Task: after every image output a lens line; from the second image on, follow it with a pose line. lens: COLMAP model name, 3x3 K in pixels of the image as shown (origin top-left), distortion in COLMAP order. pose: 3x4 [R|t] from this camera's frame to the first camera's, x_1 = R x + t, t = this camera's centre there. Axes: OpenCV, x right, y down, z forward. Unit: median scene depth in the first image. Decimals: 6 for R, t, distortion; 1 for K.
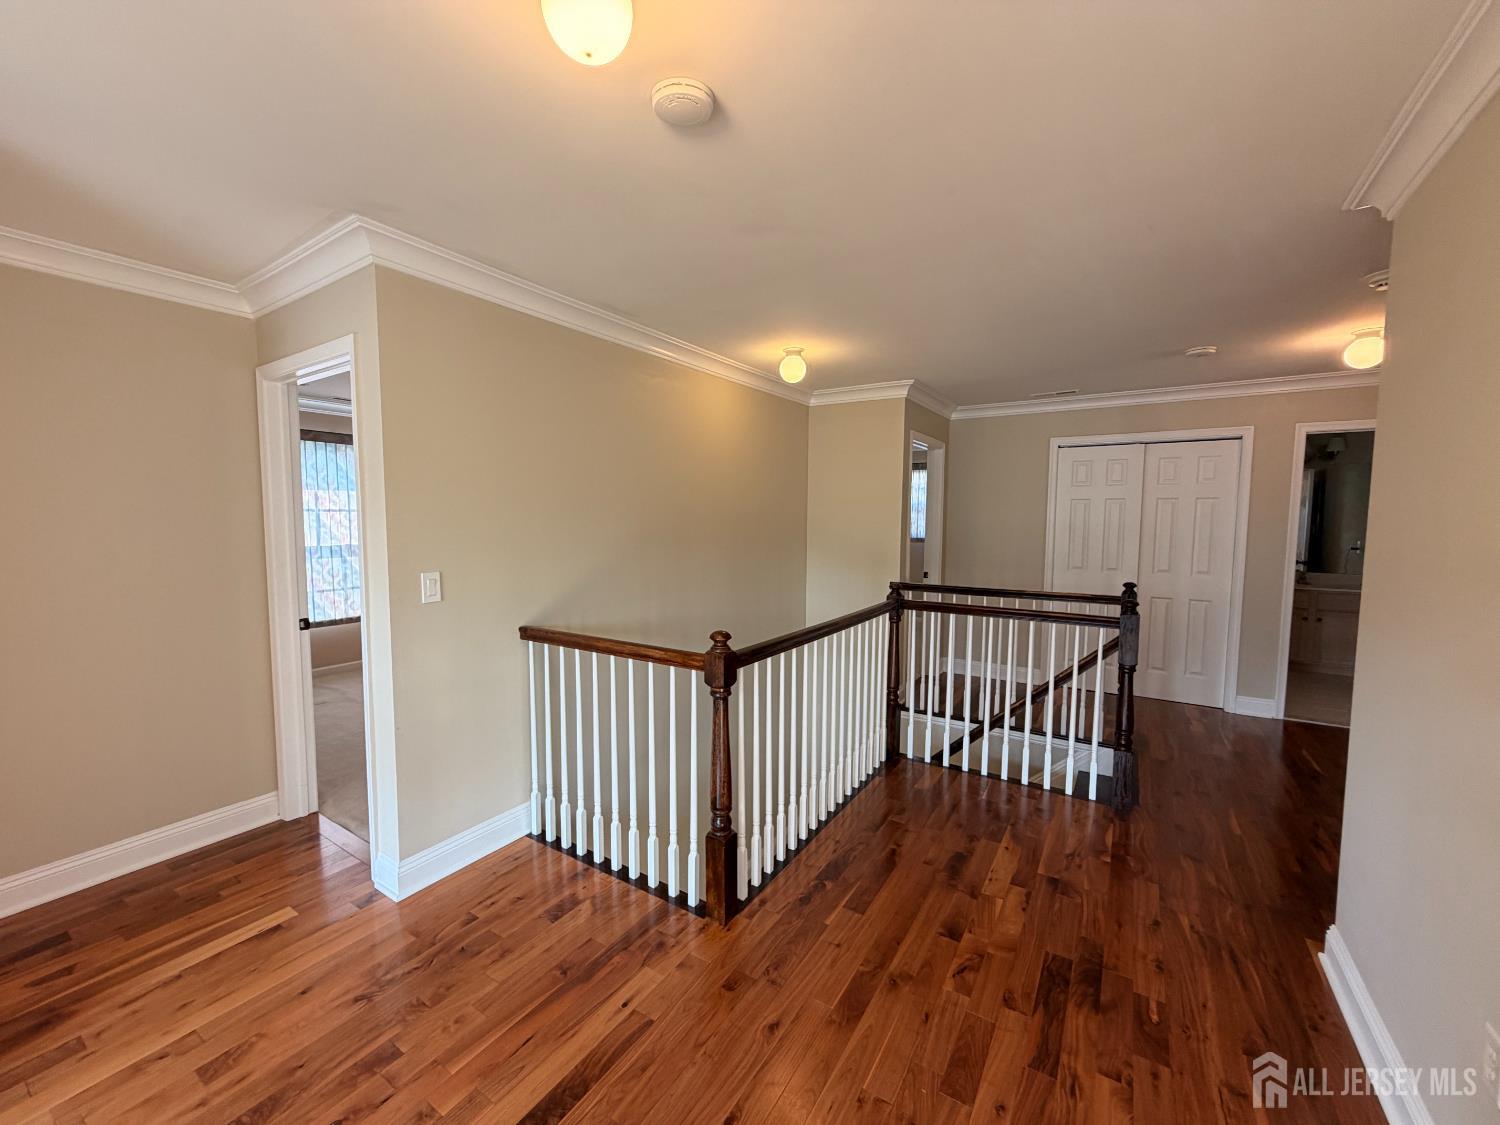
lens RADIAL K [[598.8, 0, 744.0], [0, 598.8, 560.9], [0, 0, 1]] dist [-0.003969, 0.001070]
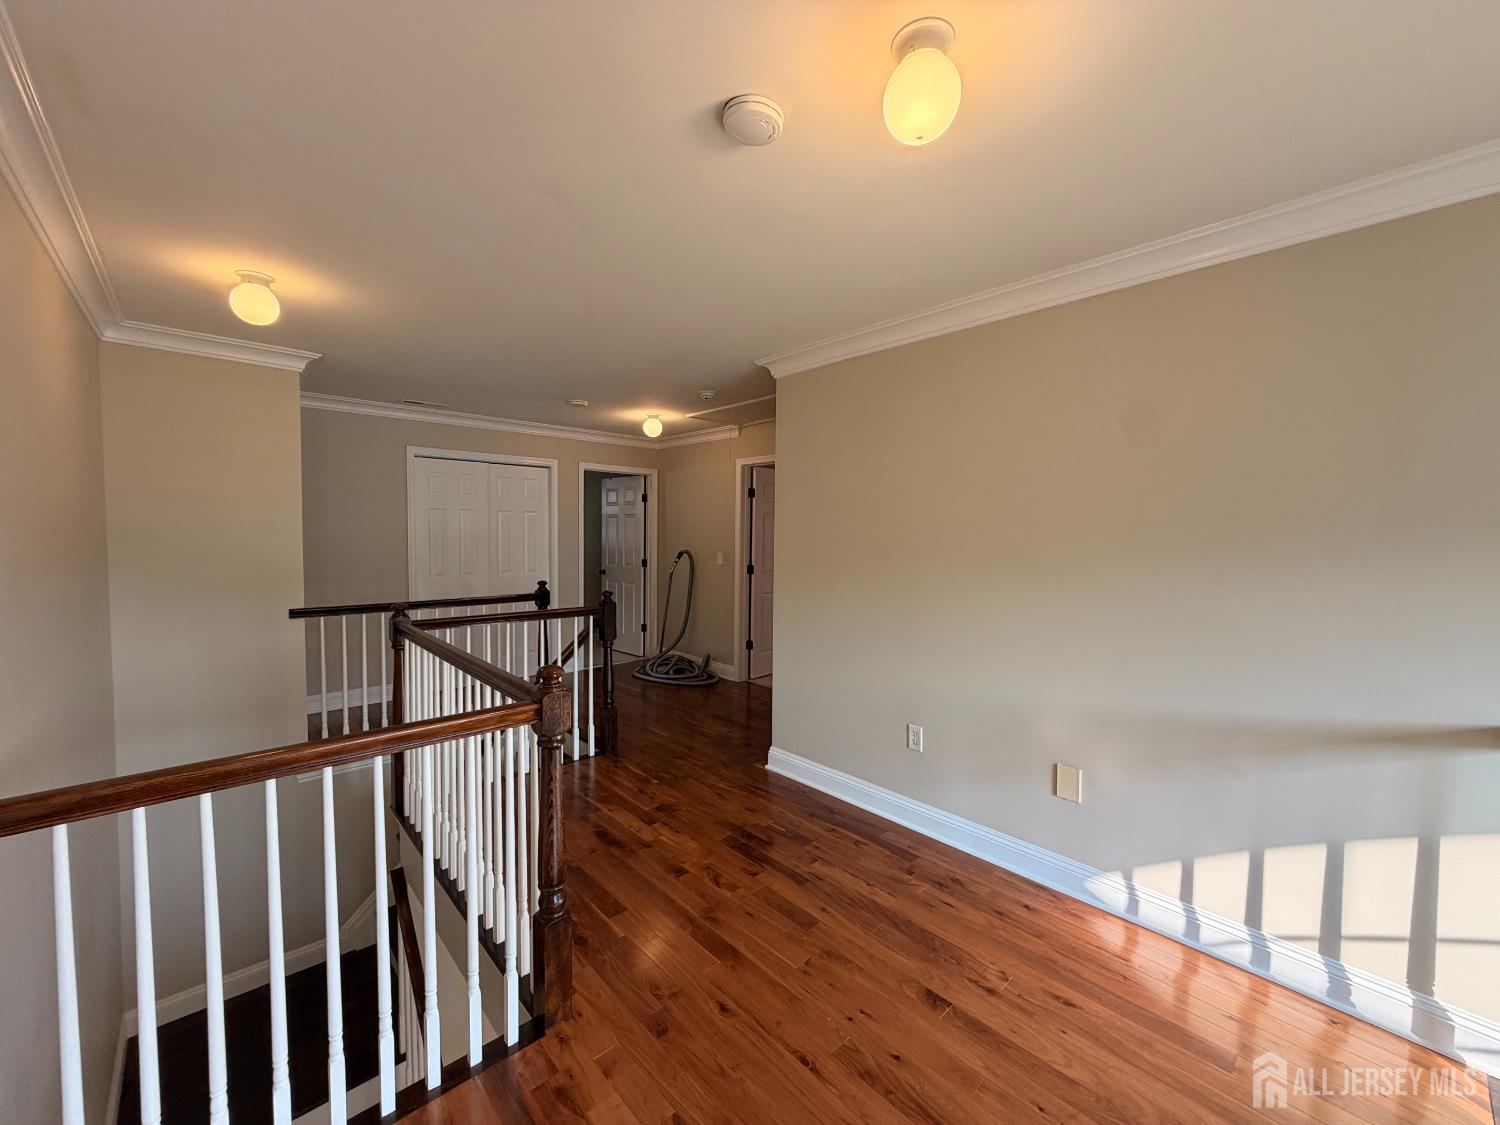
lens RADIAL K [[598.8, 0, 745.5], [0, 598.8, 560.8], [0, 0, 1]] dist [-0.003969, 0.001070]
pose [[0.249942, -0.047512, 0.967094, -0.688298], [0.061811, 0.997541, 0.033033, -0.031188], [-0.966286, 0.051521, 0.252264, 0.486584]]
